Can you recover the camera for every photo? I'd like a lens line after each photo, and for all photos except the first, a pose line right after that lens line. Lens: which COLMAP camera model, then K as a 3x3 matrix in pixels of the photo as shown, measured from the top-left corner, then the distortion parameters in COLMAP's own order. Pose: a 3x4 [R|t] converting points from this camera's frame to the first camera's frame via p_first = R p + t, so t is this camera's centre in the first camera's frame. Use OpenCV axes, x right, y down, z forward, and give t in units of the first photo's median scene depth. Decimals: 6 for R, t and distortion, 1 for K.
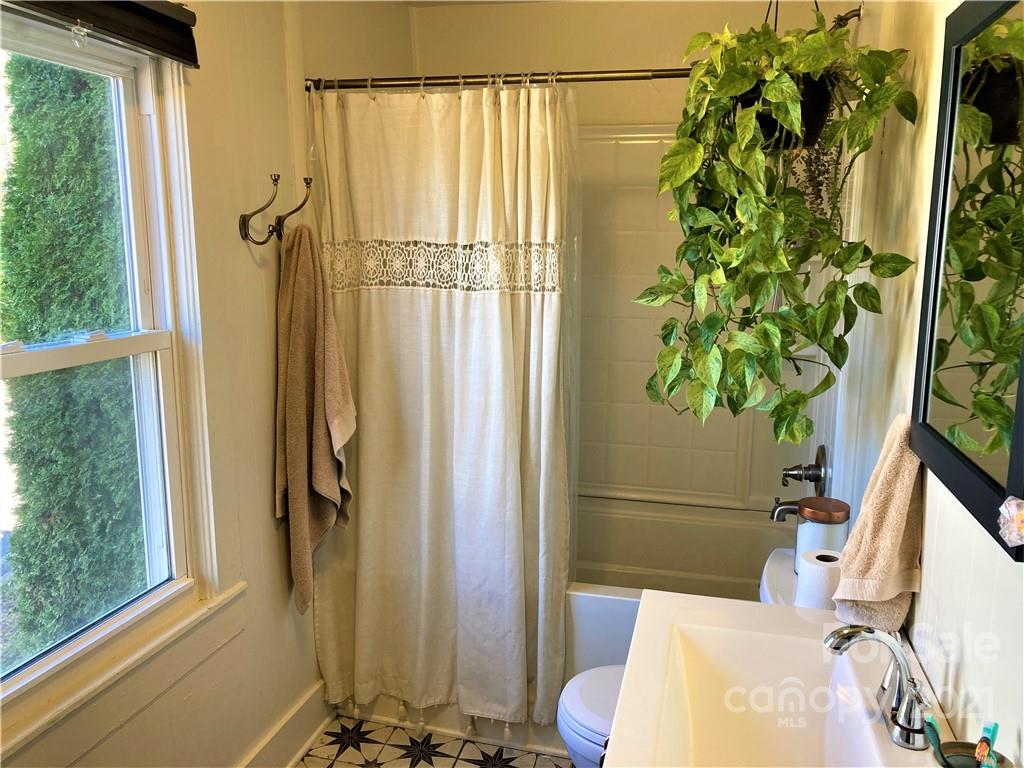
lens RADIAL K [[836.9, 0, 514.5], [0, 836.9, 385.3], [0, 0, 1]] dist [0.048210, -0.064679]
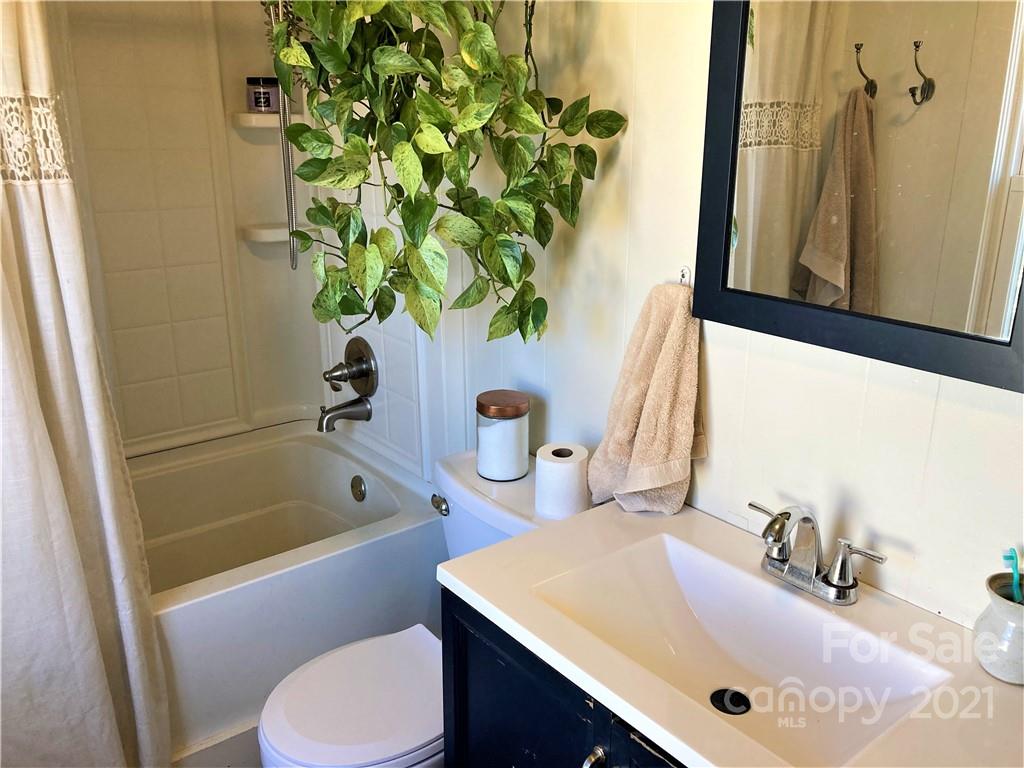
lens RADIAL K [[836.9, 0, 512.8], [0, 836.9, 384.3], [0, 0, 1]] dist [0.048210, -0.064679]
pose [[0.612036, -0.244460, 0.752097, -0.251132], [0.133162, 0.969301, 0.206696, -0.049167], [-0.779538, -0.026354, 0.625801, 0.347579]]
